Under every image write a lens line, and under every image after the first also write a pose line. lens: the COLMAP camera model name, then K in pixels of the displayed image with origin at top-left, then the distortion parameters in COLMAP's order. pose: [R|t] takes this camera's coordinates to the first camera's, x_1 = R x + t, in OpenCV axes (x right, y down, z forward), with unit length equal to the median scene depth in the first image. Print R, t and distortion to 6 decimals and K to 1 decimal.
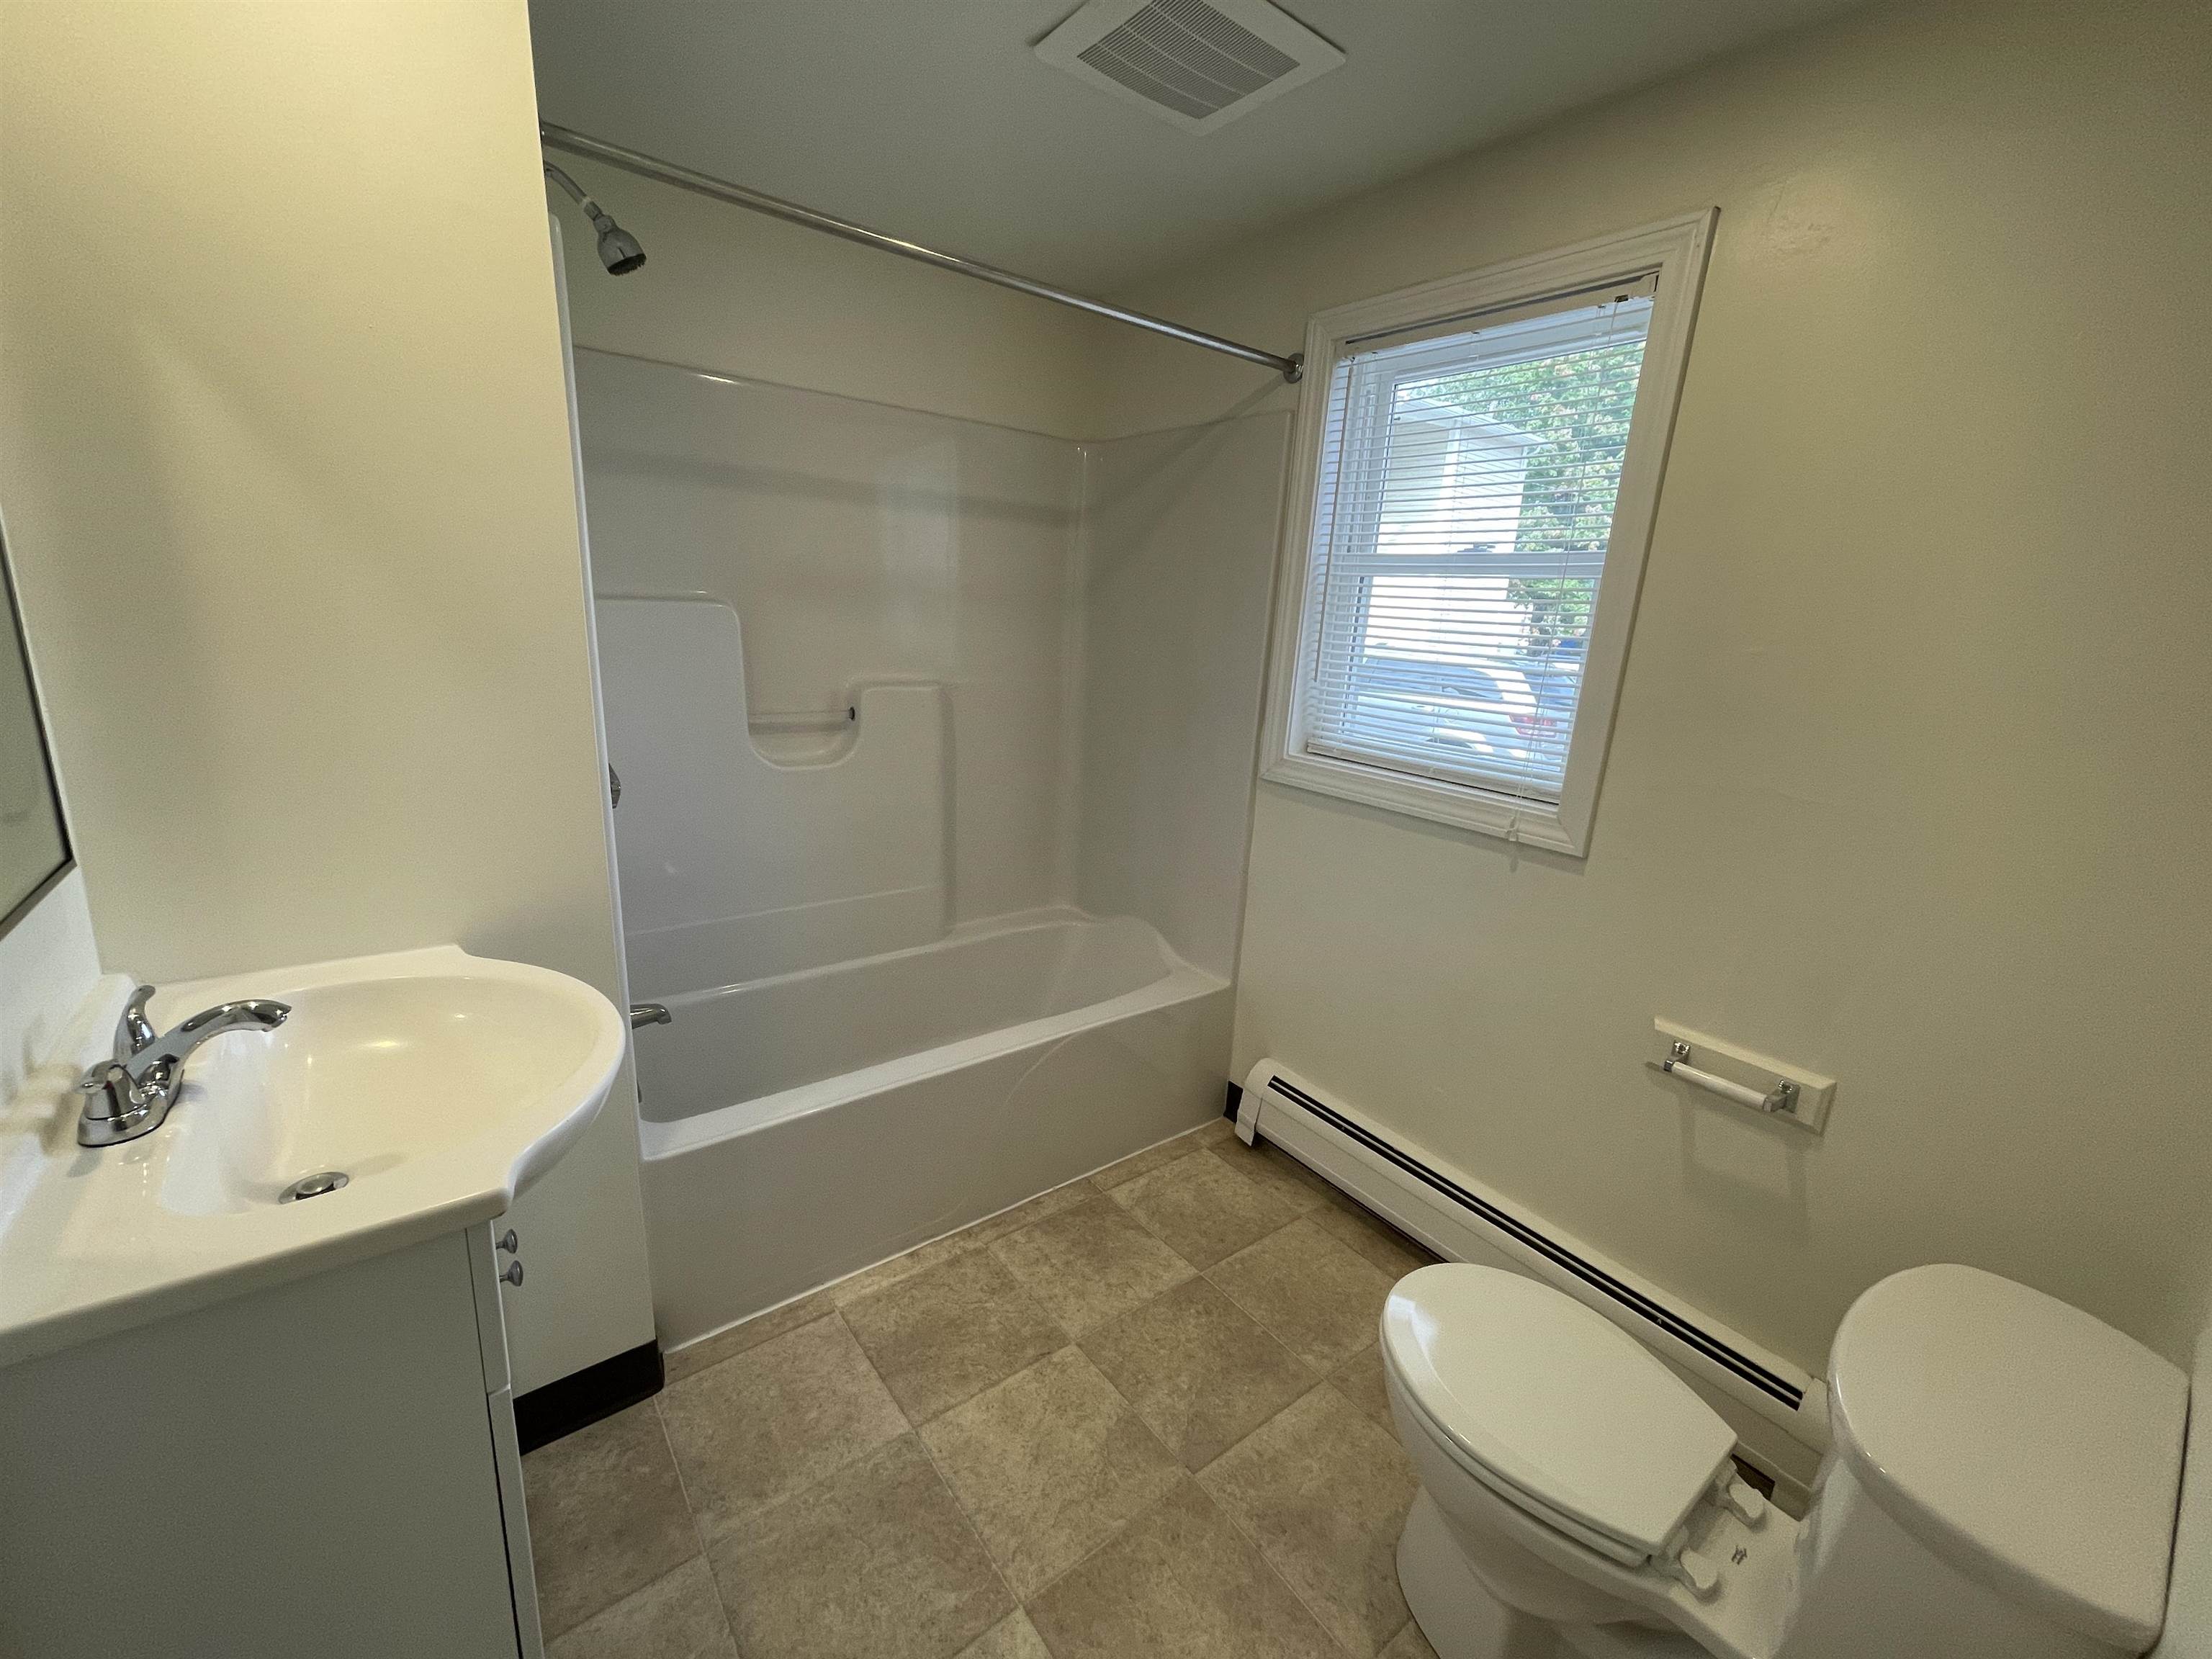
lens RADIAL K [[904.5, 0, 1100.4], [0, 904.5, 835.8], [0, 0, 1]] dist [-0.020692, 0.014589]
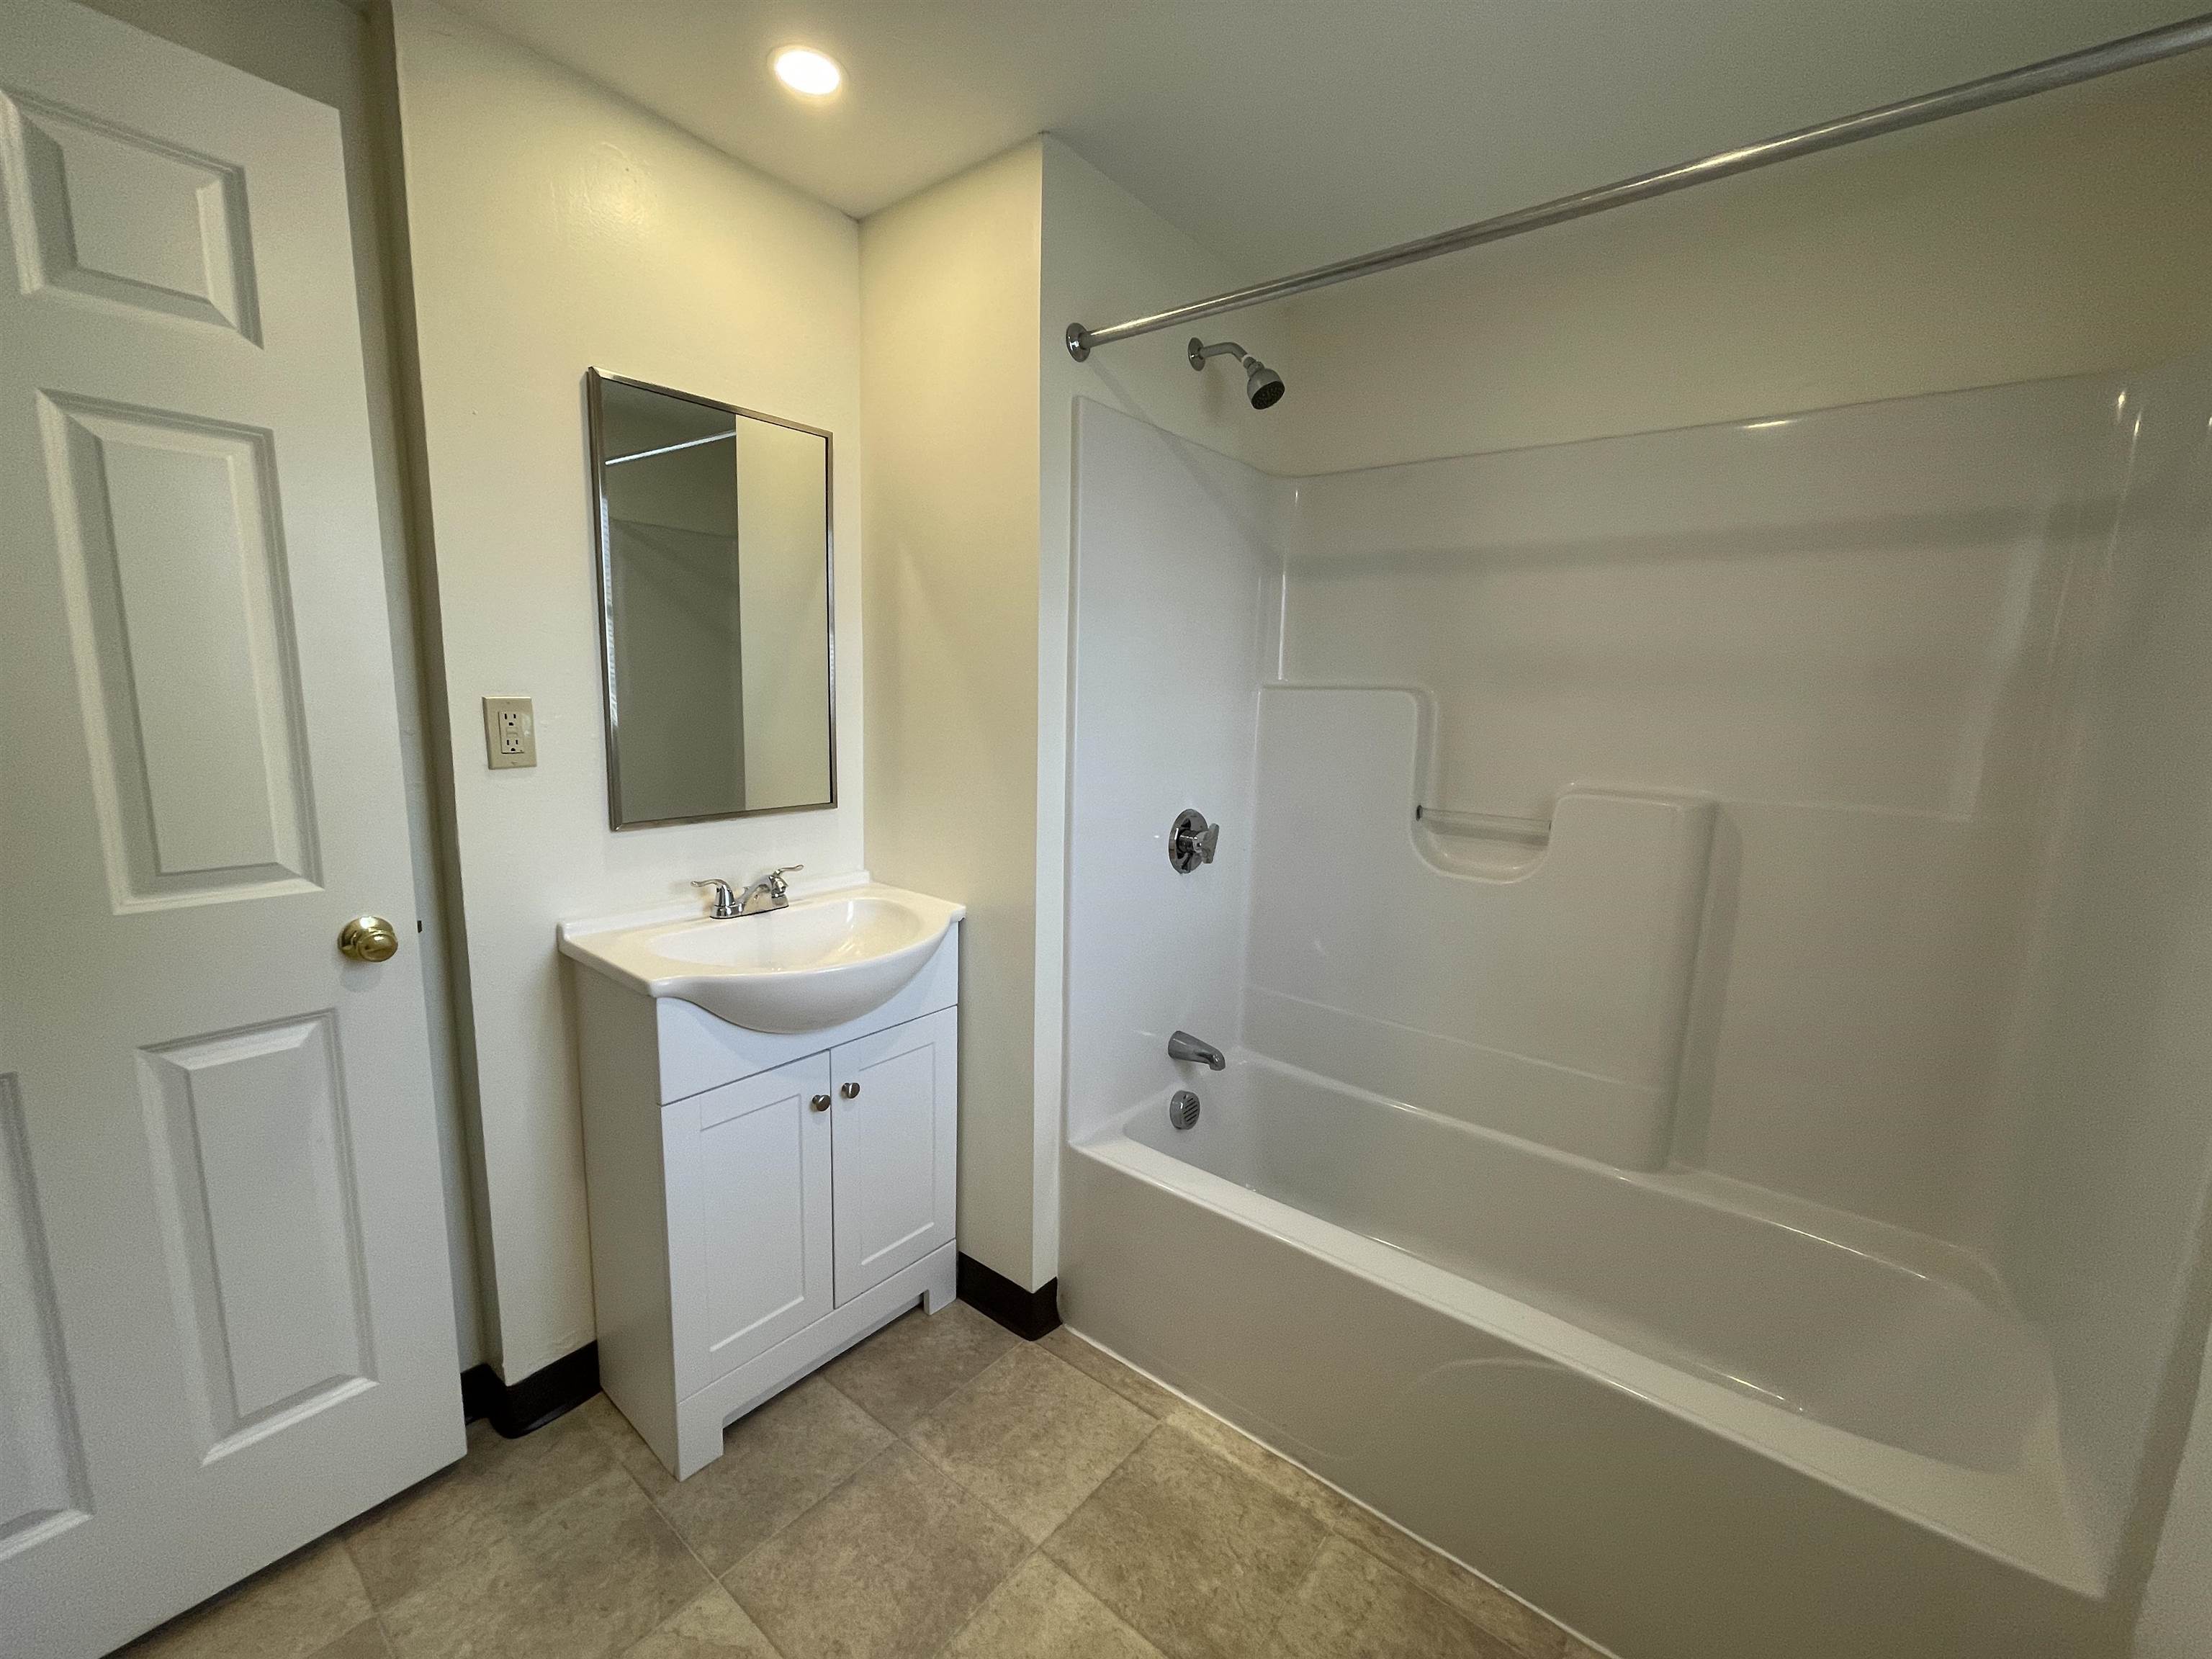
lens RADIAL K [[904.5, 0, 1100.4], [0, 904.5, 835.8], [0, 0, 1]] dist [-0.020692, 0.014589]
pose [[0.236272, 0.112510, -0.965151, 0.554153], [-0.261035, 0.964111, 0.048486, -0.086987], [0.935968, 0.240482, 0.257162, 0.599640]]
